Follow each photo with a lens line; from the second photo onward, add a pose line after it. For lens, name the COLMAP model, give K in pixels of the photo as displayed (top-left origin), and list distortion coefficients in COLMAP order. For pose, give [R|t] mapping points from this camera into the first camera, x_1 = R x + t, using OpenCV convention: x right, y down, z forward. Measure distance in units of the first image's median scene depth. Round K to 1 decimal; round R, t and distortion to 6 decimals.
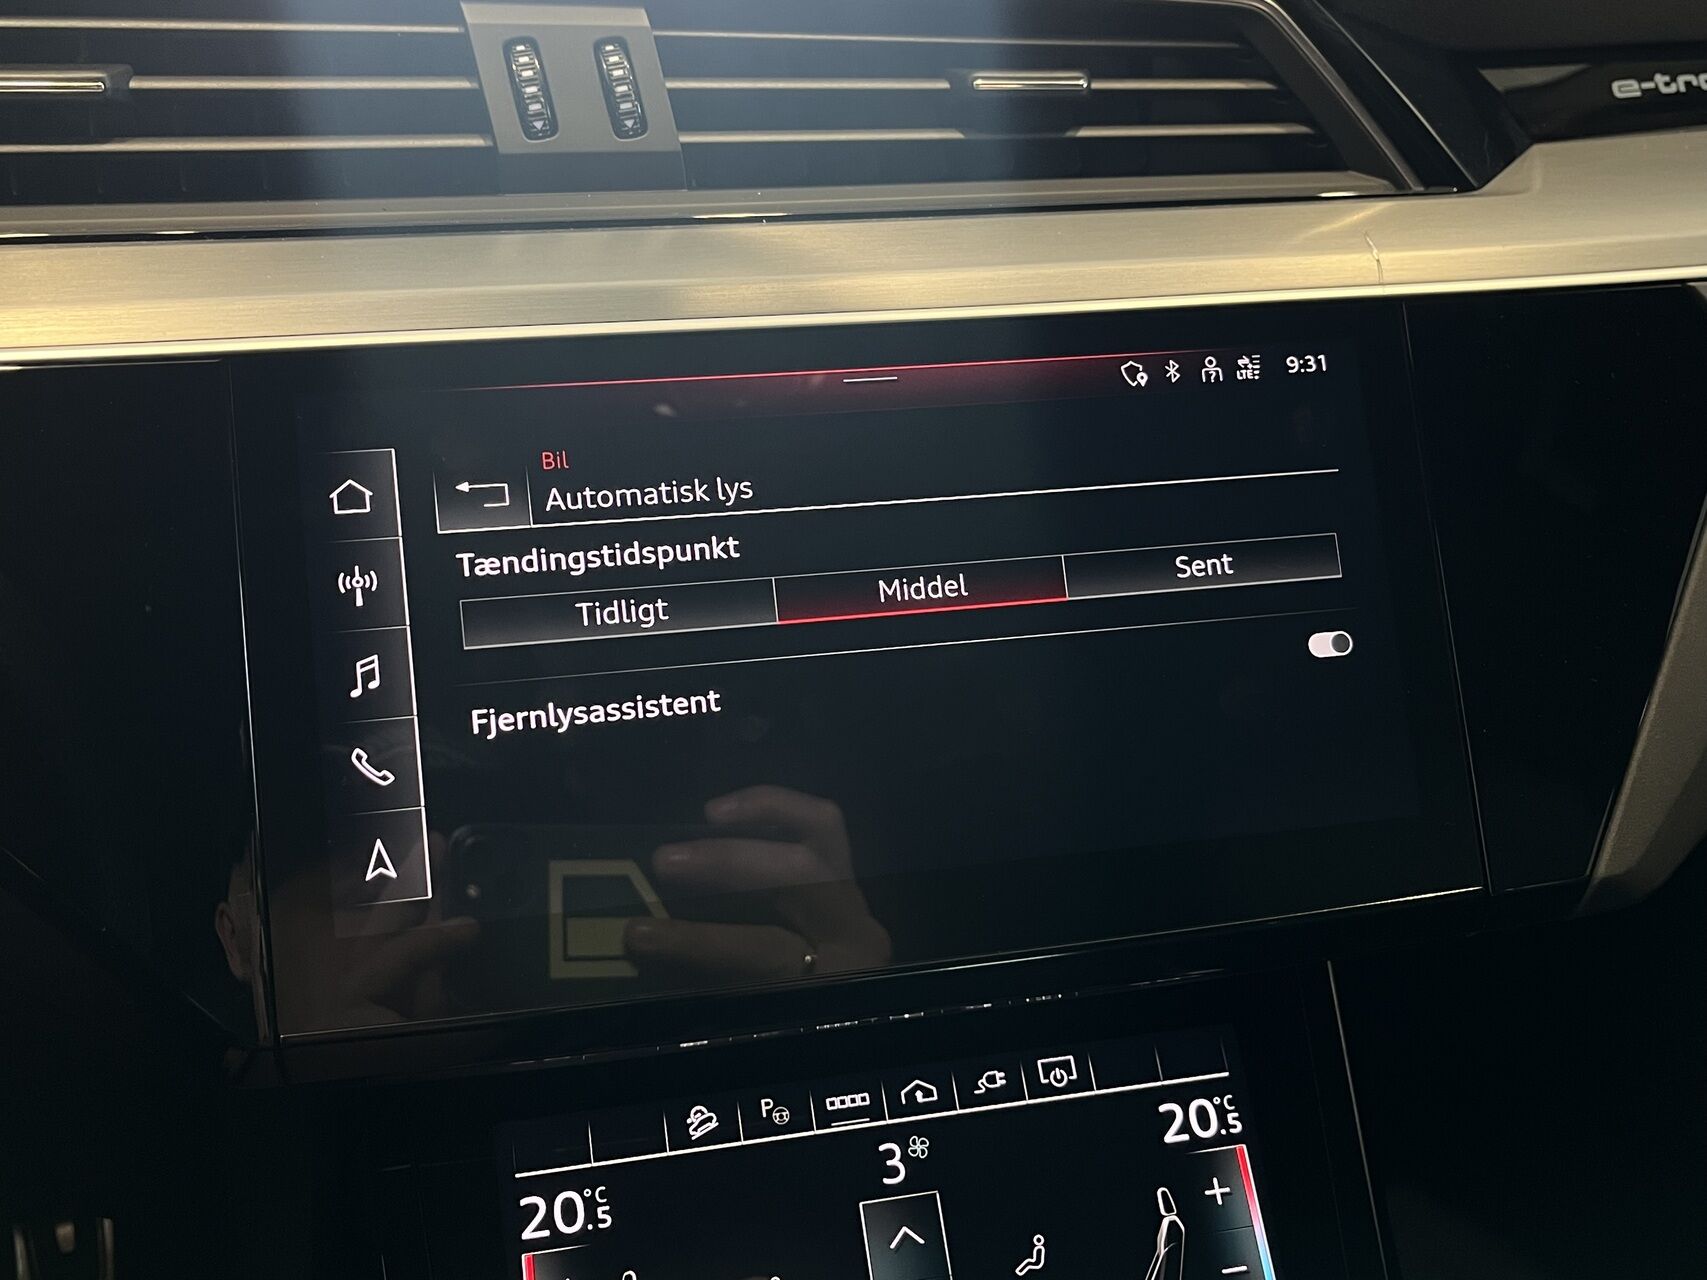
lens RADIAL K [[1758.8, 0, 859.5], [0, 1758.8, 646.0], [0, 0, 1]] dist [0.025904, -0.048484]
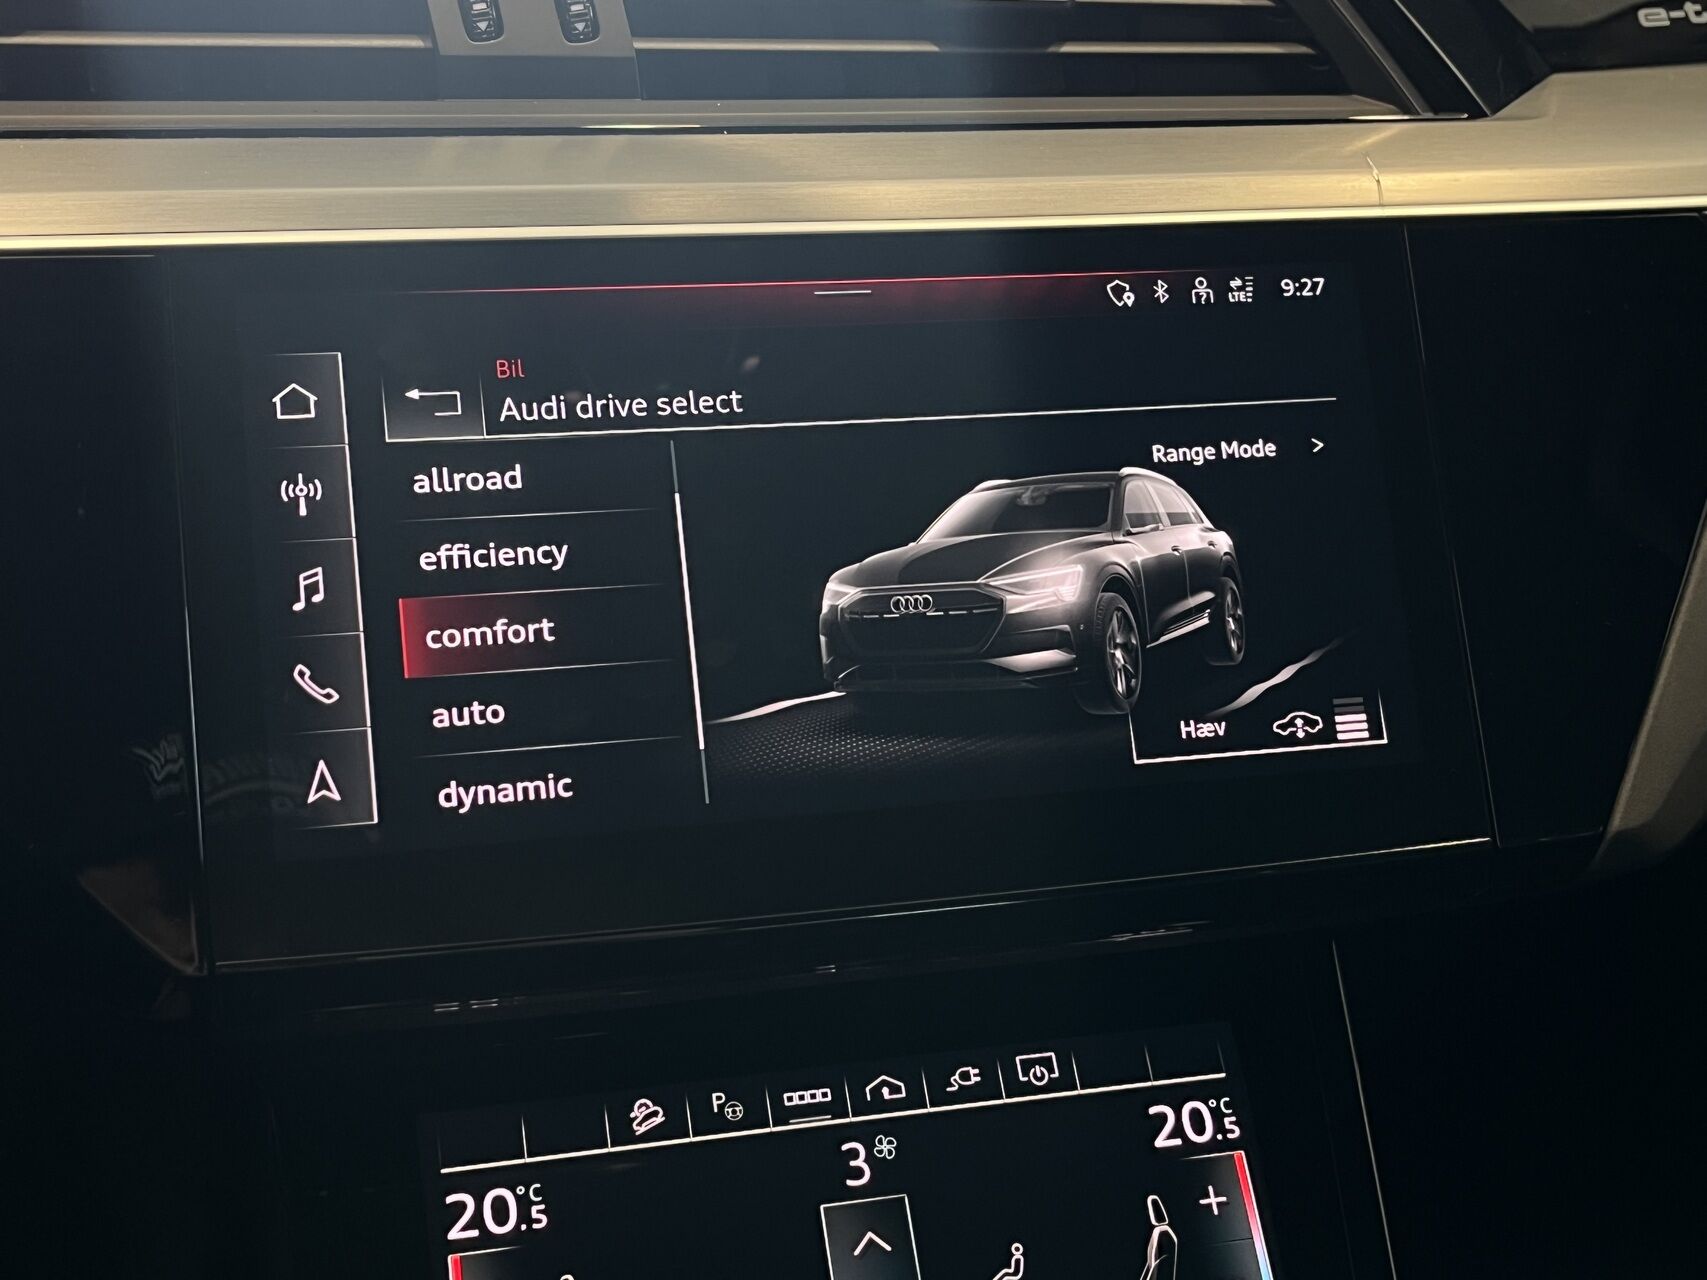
lens RADIAL K [[2230.6, 0, 862.3], [0, 2230.6, 646.6], [0, 0, 1]] dist [0.096973, -0.314905]
pose [[0.999340, 0.006719, 0.035708, -0.021462], [-0.005052, 0.998902, -0.046584, 0.081921], [-0.035982, 0.046373, 0.998276, -0.166025]]
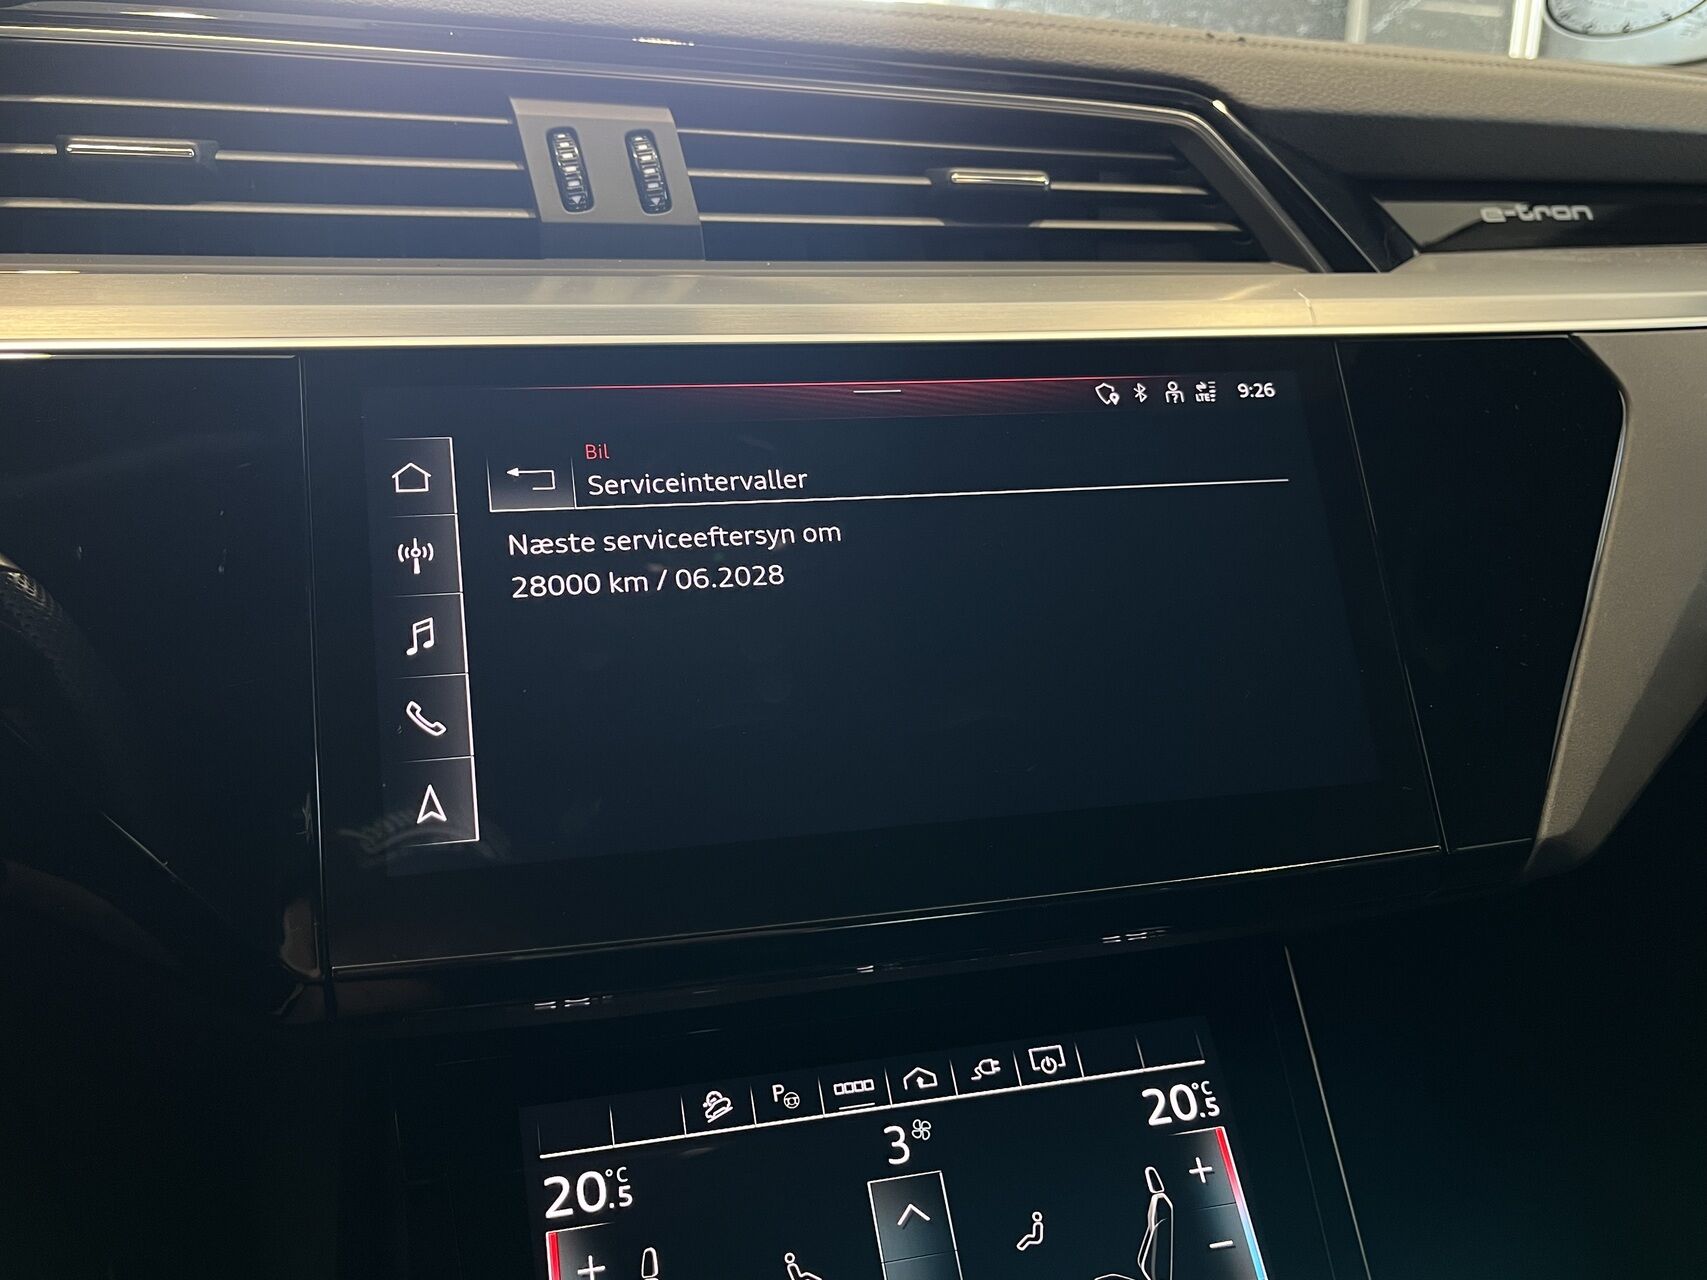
lens RADIAL K [[1535.8, 0, 857.2], [0, 1535.8, 636.2], [0, 0, 1]] dist [0.001404, 0.005973]
pose [[0.999132, -0.007163, 0.041024, -0.041433], [0.012924, 0.989792, -0.141934, 0.123310], [-0.039589, 0.142341, 0.989026, 0.046414]]
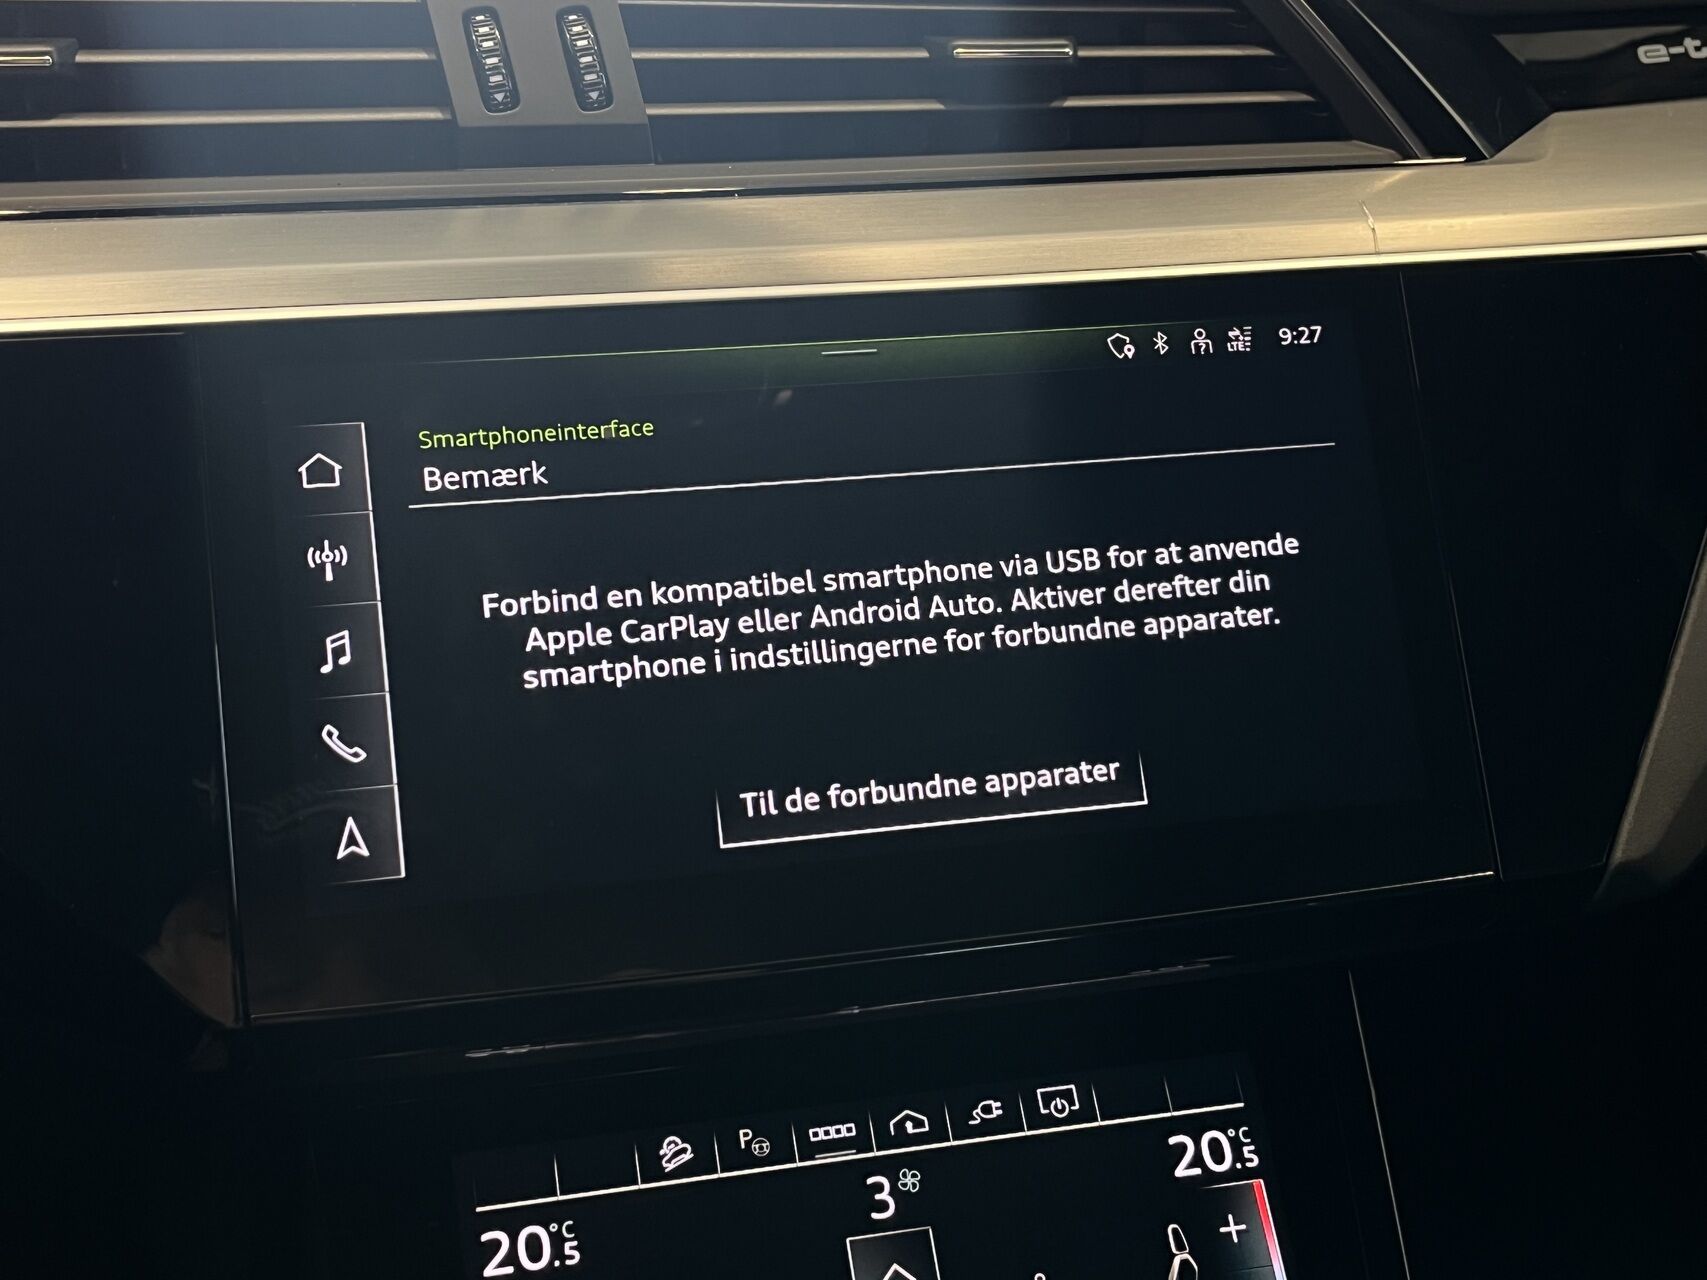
lens RADIAL K [[2228.3, 0, 866.6], [0, 2228.3, 644.9], [0, 0, 1]] dist [0.104265, -0.346826]
pose [[0.999856, -0.010132, 0.013647, -0.002199], [0.010841, 0.998539, -0.052940, 0.065838], [-0.013091, 0.053080, 0.998504, -0.196048]]
